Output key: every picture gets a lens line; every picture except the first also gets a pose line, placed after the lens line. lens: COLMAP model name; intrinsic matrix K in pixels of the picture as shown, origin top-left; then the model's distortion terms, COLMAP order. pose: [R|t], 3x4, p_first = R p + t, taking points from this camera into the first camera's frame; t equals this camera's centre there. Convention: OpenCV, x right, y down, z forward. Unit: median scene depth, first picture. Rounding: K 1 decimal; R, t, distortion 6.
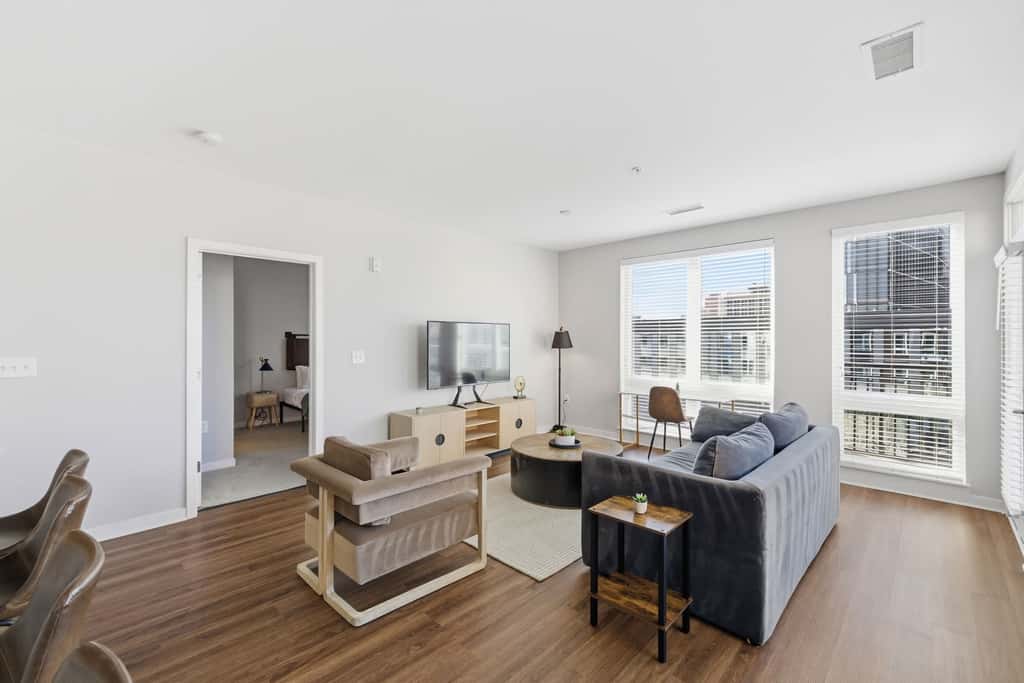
lens RADIAL K [[429.6, 0, 511.9], [0, 429.6, 340.8], [0, 0, 1]] dist [0.004658, -0.000207]
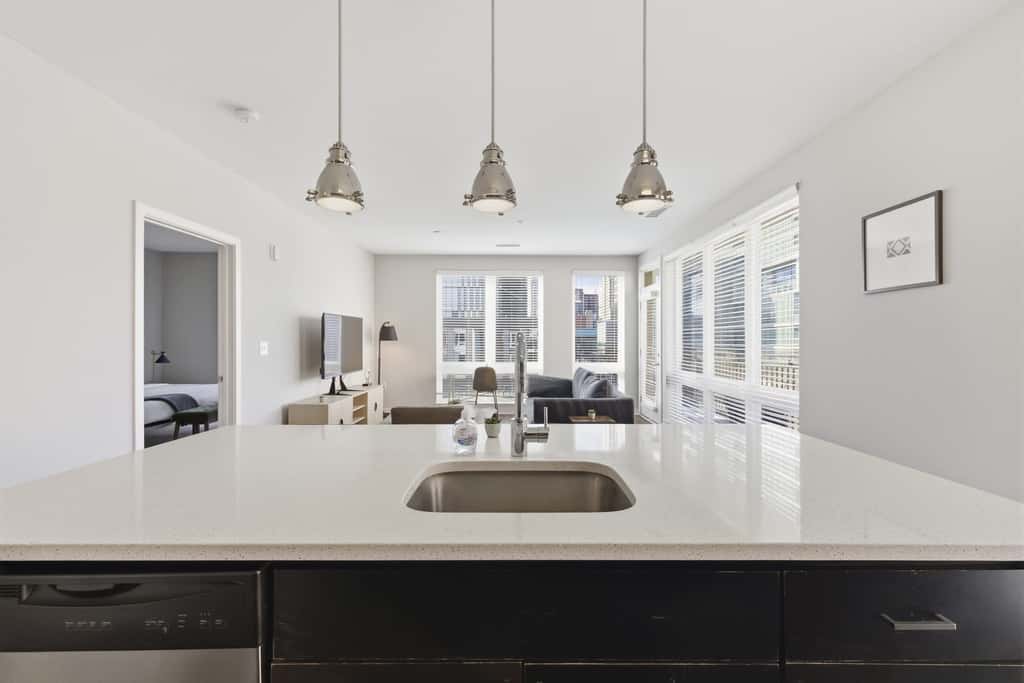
lens RADIAL K [[429.6, 0, 515.2], [0, 429.6, 334.2], [0, 0, 1]] dist [0.004658, -0.000207]
pose [[0.706891, 0.006597, 0.707292, -0.438075], [0.001319, 0.999942, -0.010645, 0.011910], [-0.707321, 0.008457, 0.706841, -0.044666]]
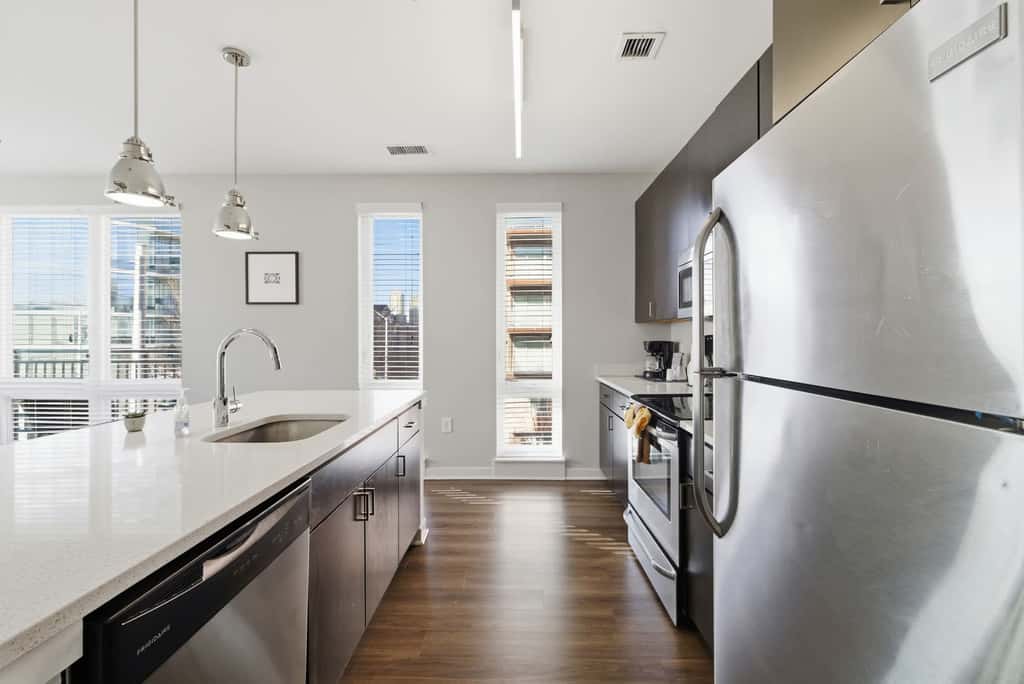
lens RADIAL K [[429.6, 0, 511.9], [0, 429.6, 337.7], [0, 0, 1]] dist [0.004658, -0.000207]
pose [[-0.692465, -0.000934, 0.721451, -0.585145], [-0.002206, 0.999997, -0.000823, 0.015009], [-0.721448, -0.002161, -0.692465, 0.160662]]
